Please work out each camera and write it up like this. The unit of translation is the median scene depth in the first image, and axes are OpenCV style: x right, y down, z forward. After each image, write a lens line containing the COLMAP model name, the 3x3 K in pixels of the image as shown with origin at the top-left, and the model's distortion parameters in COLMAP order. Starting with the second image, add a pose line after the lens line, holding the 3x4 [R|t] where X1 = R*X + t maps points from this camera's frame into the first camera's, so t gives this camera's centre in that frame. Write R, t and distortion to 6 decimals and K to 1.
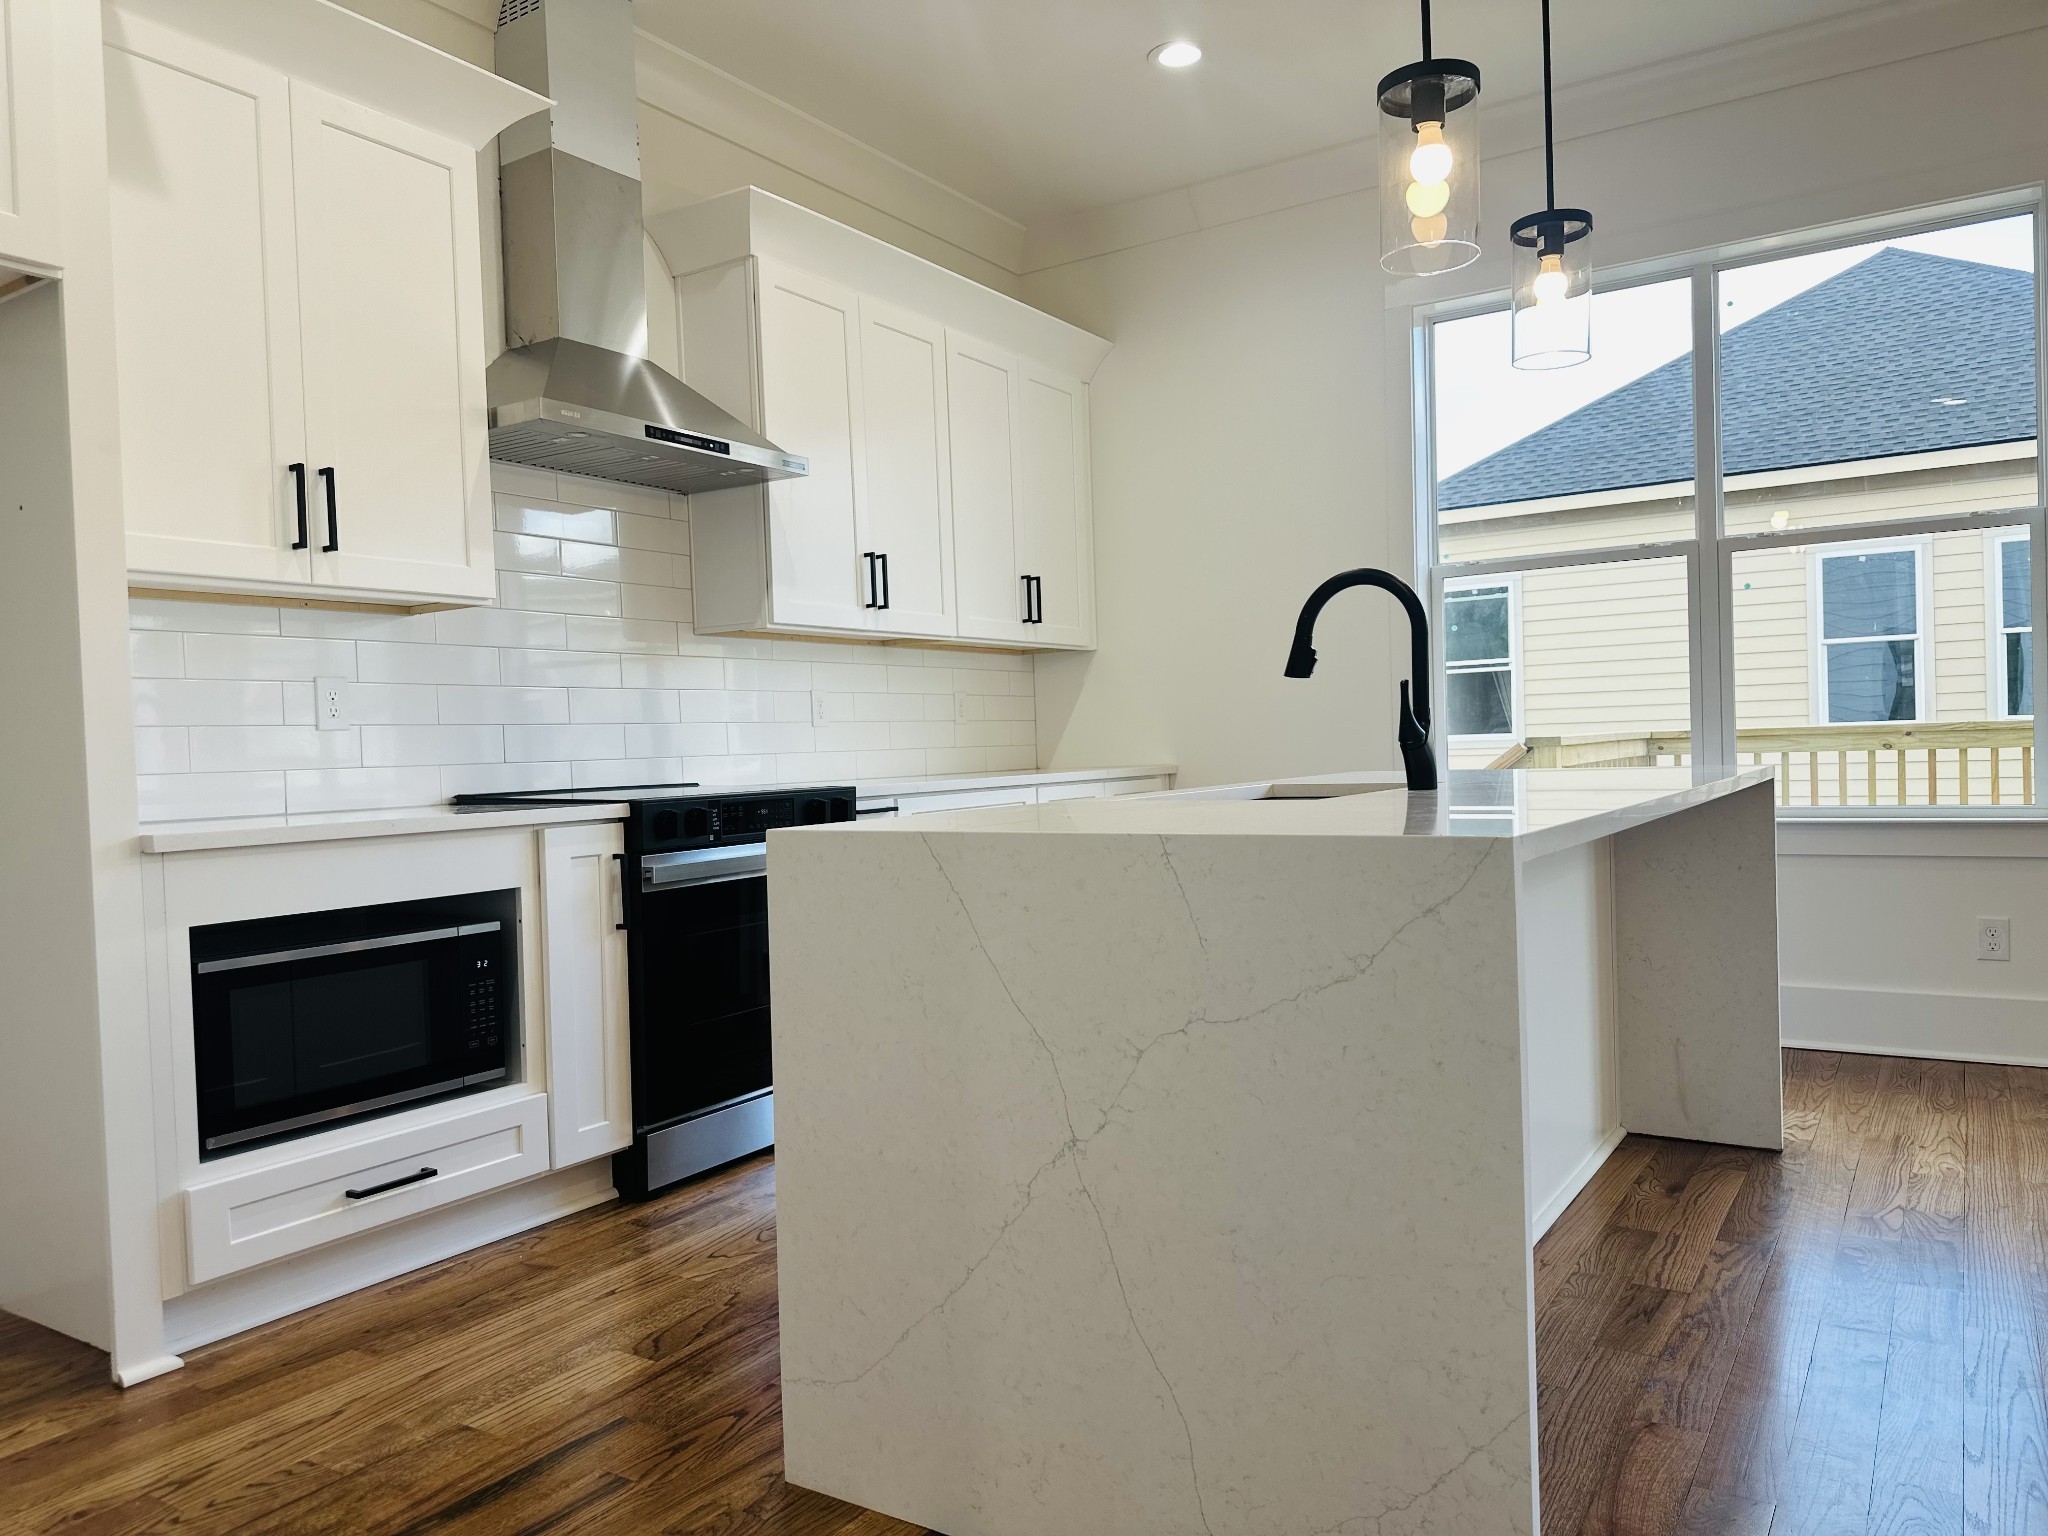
lens RADIAL K [[1404.8, 0, 1024.0], [0, 1404.8, 768.0], [0, 0, 1]] dist [-0.000910, -0.003719]
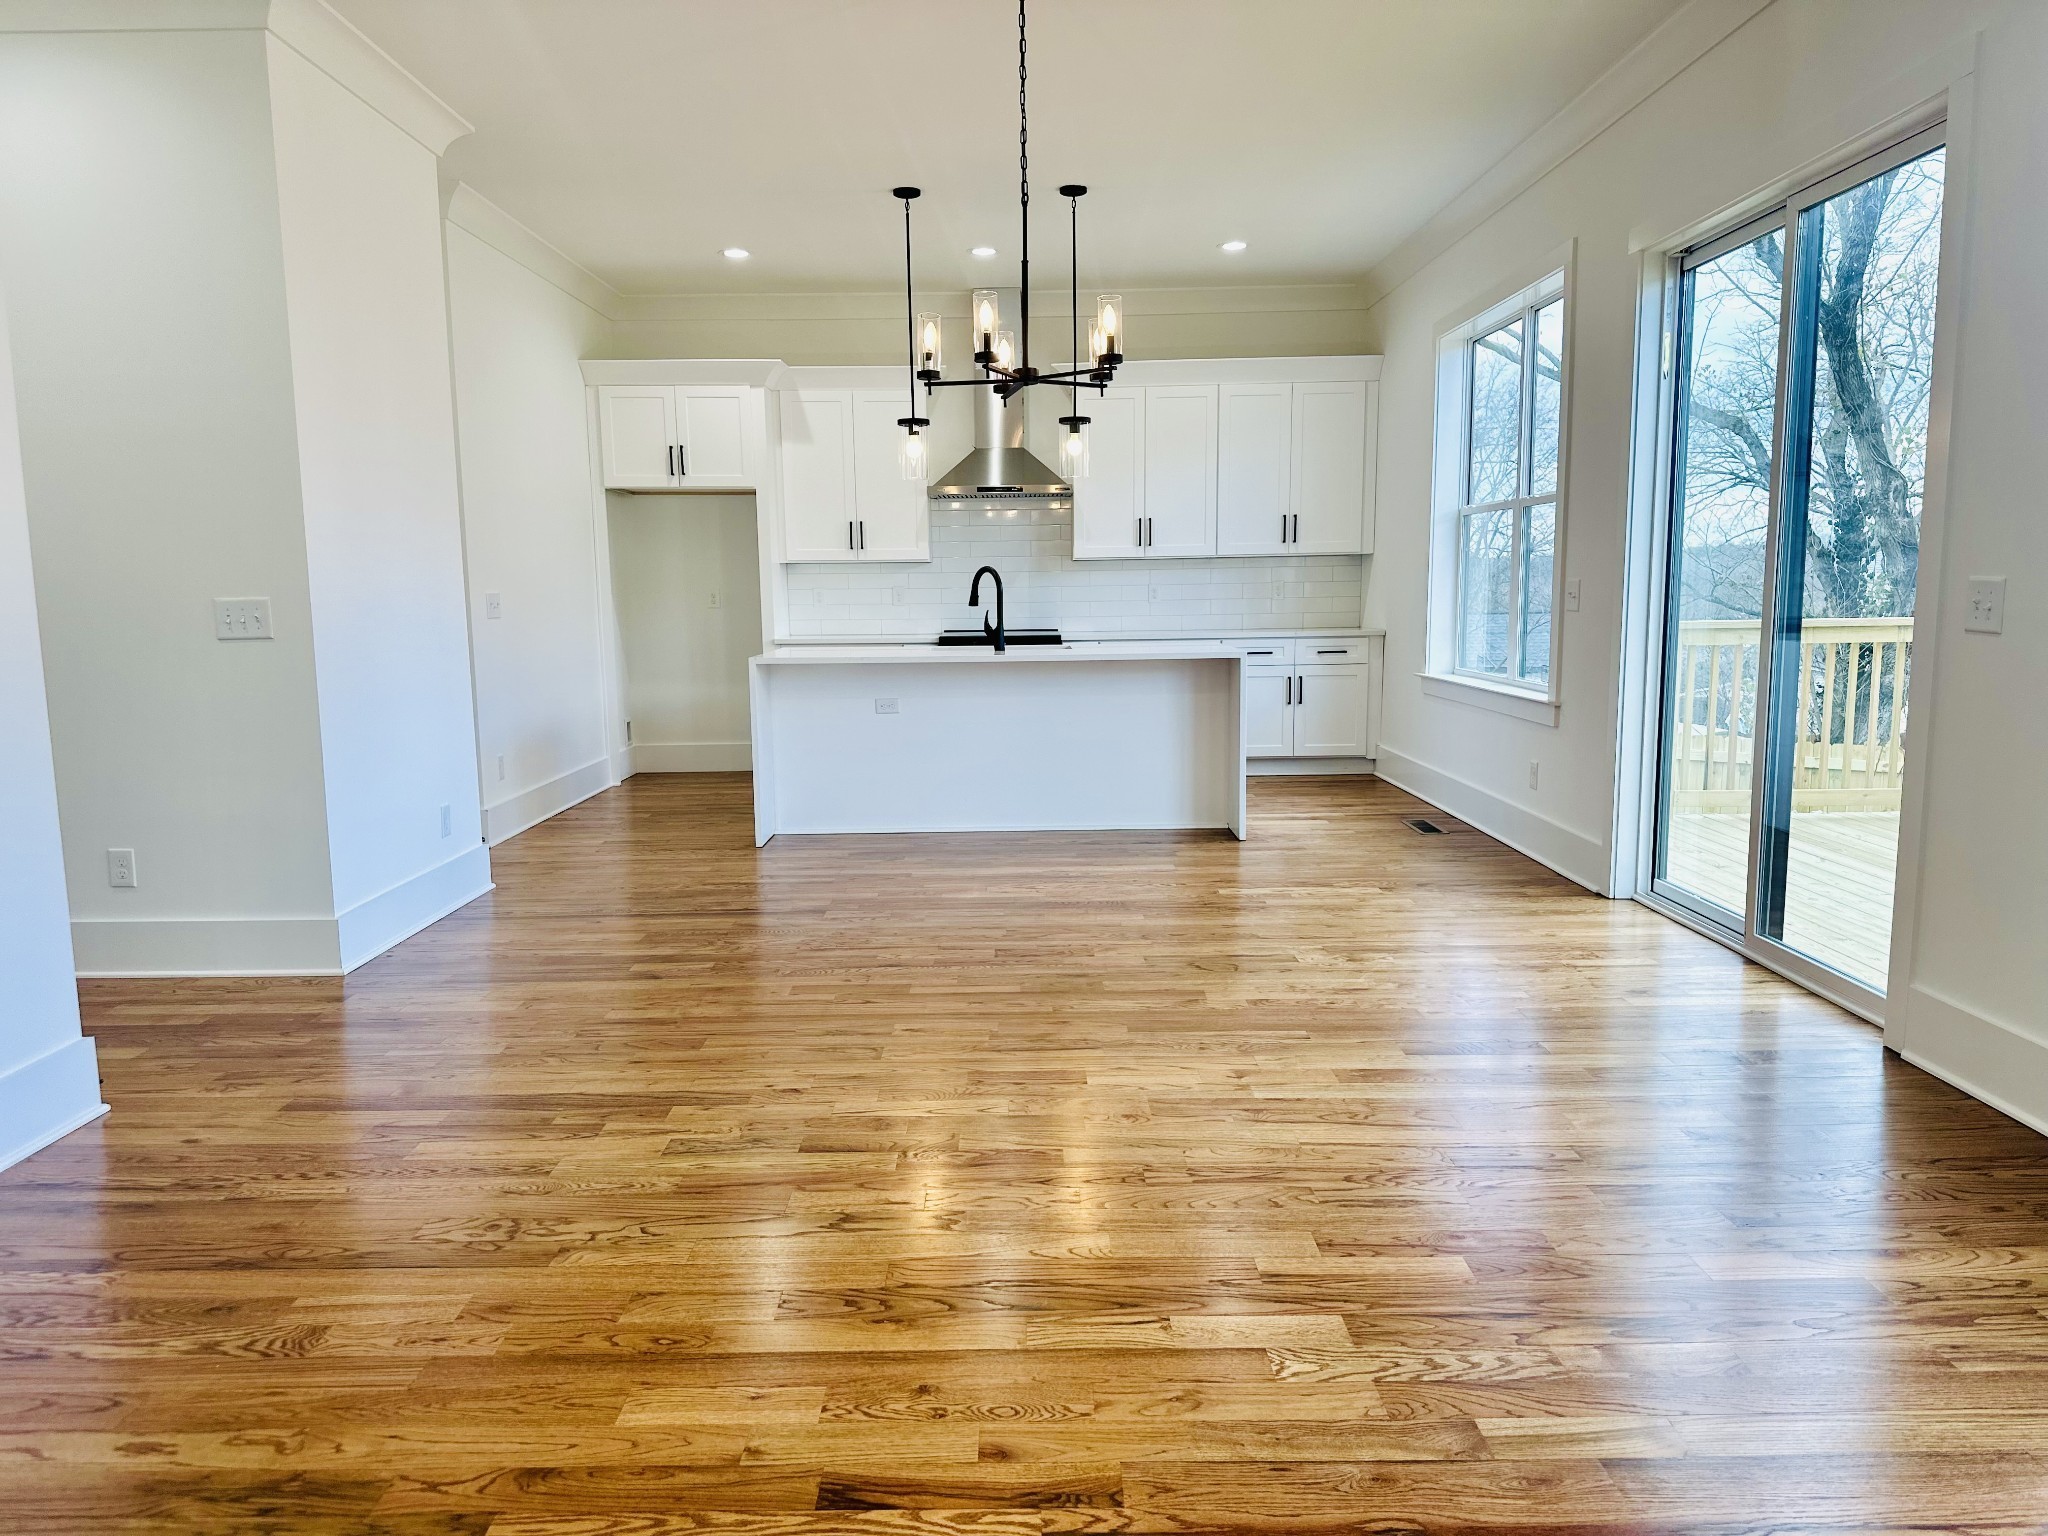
lens RADIAL K [[1404.8, 0, 1024.0], [0, 1404.8, 768.0], [0, 0, 1]] dist [-0.000910, -0.003719]
pose [[0.547376, 0.138575, -0.825334, 1.932297], [-0.018246, 0.987937, 0.153776, -0.133395], [0.836688, -0.069114, 0.543301, -0.342425]]
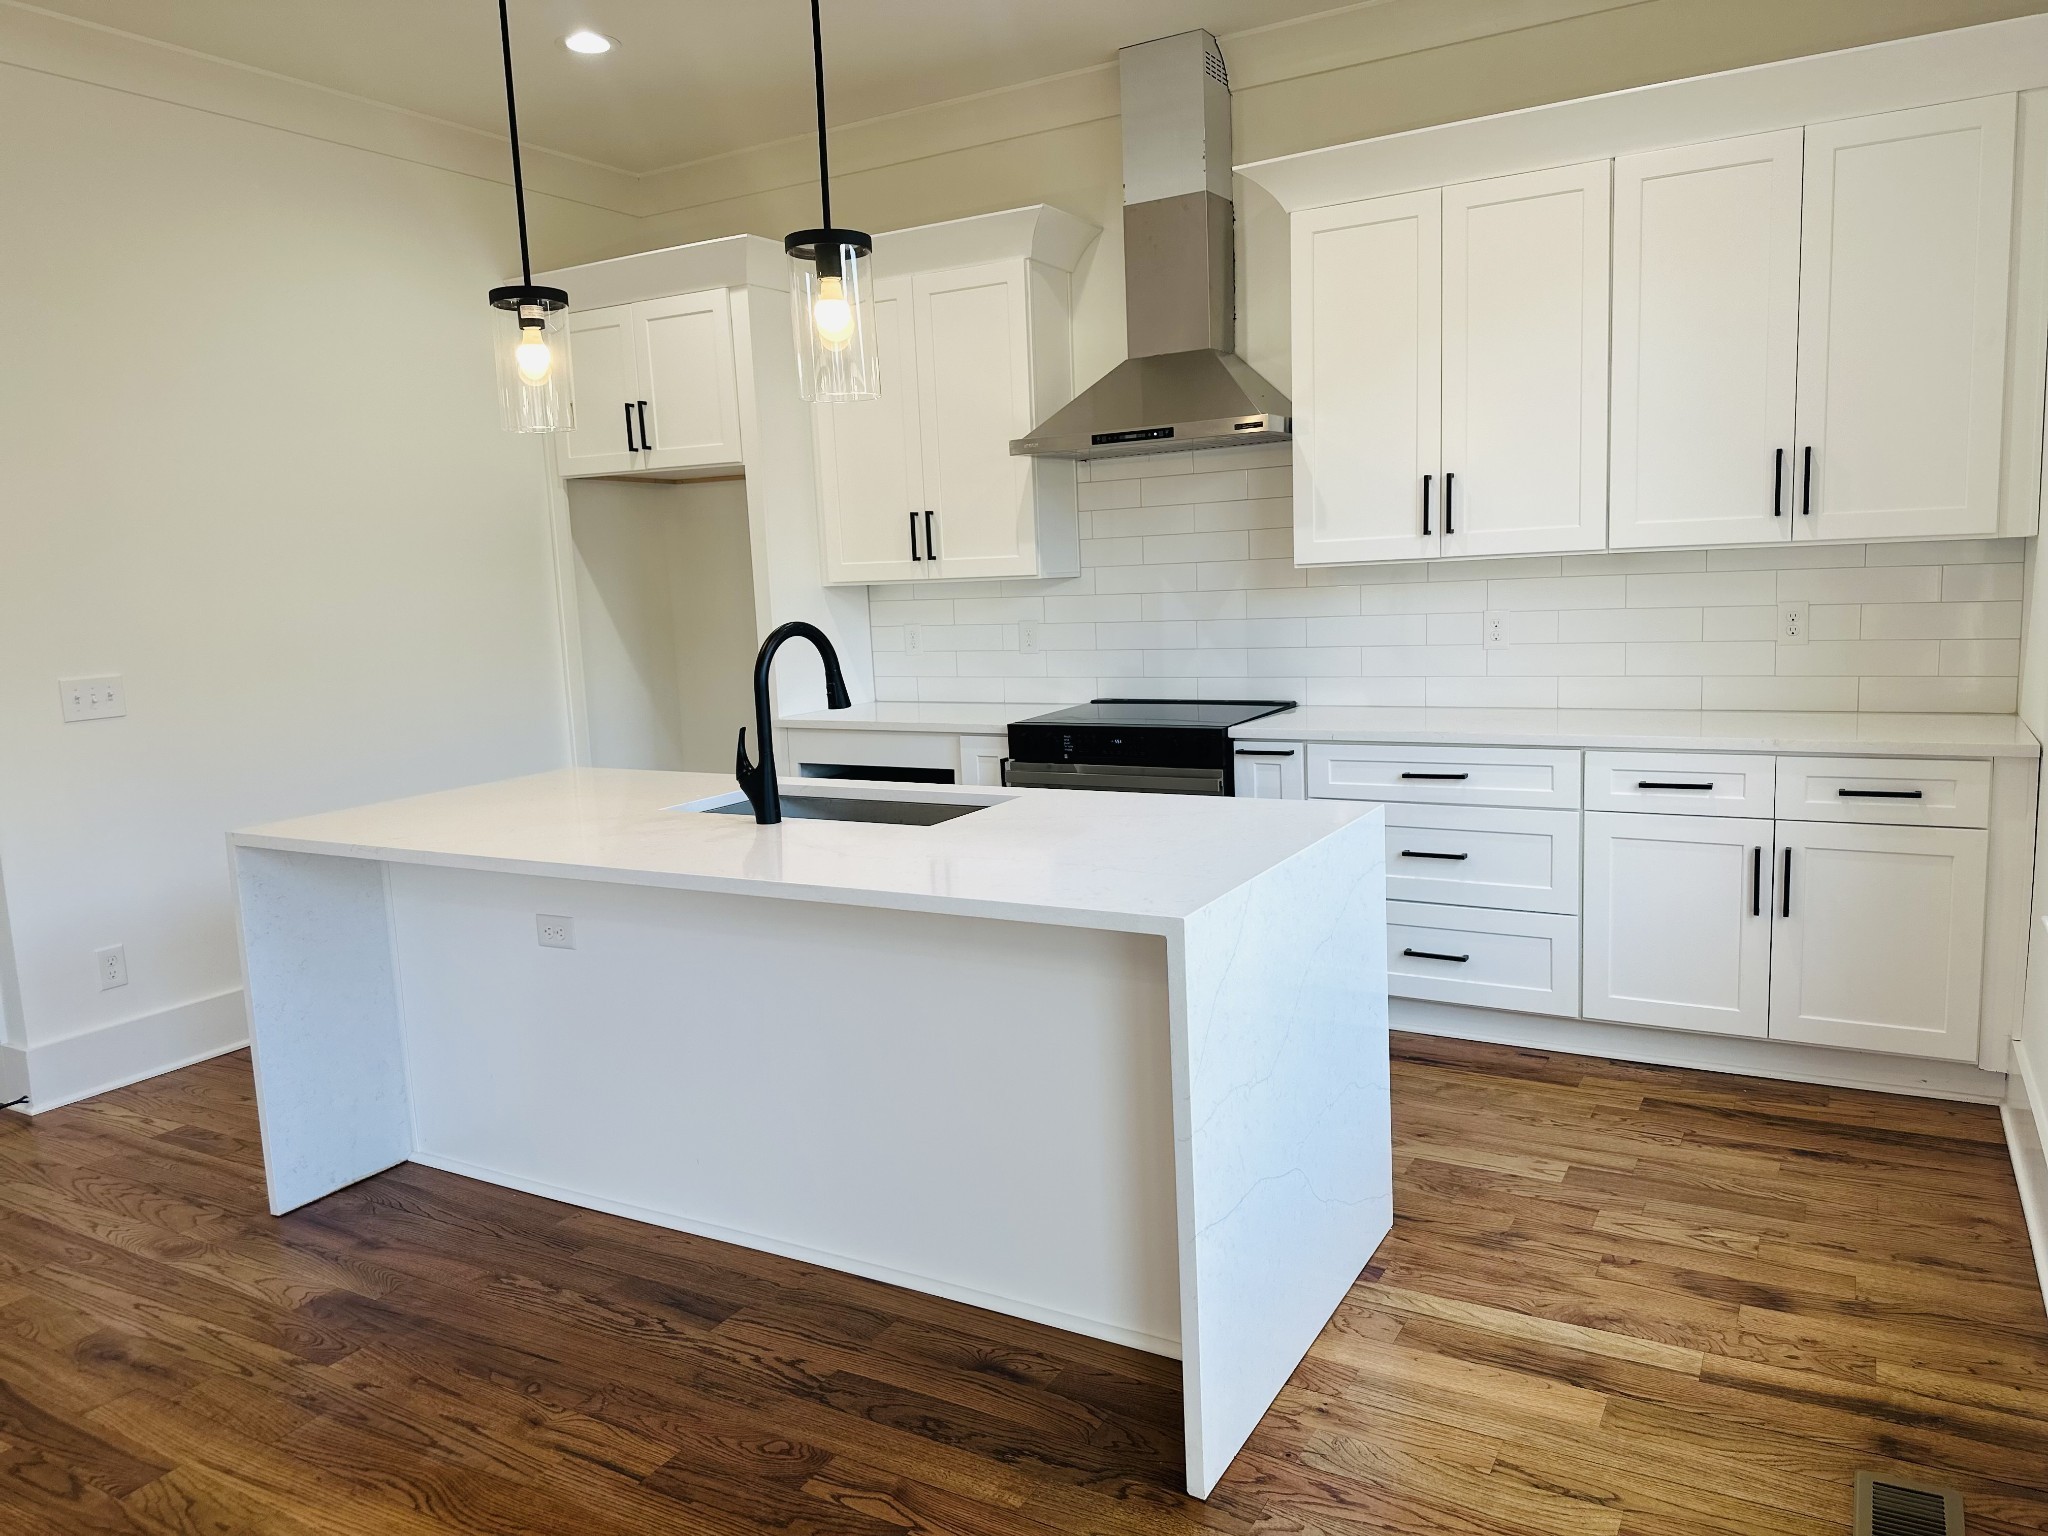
lens RADIAL K [[1437.6, 0, 1055.3], [0, 1437.6, 743.6], [0, 0, 1]] dist [-0.001545, -0.000725]
pose [[0.062184, 0.151577, -0.986487, 1.078313], [0.026759, 0.987792, 0.153464, -0.165725], [0.997706, -0.035941, 0.057369, 0.870785]]
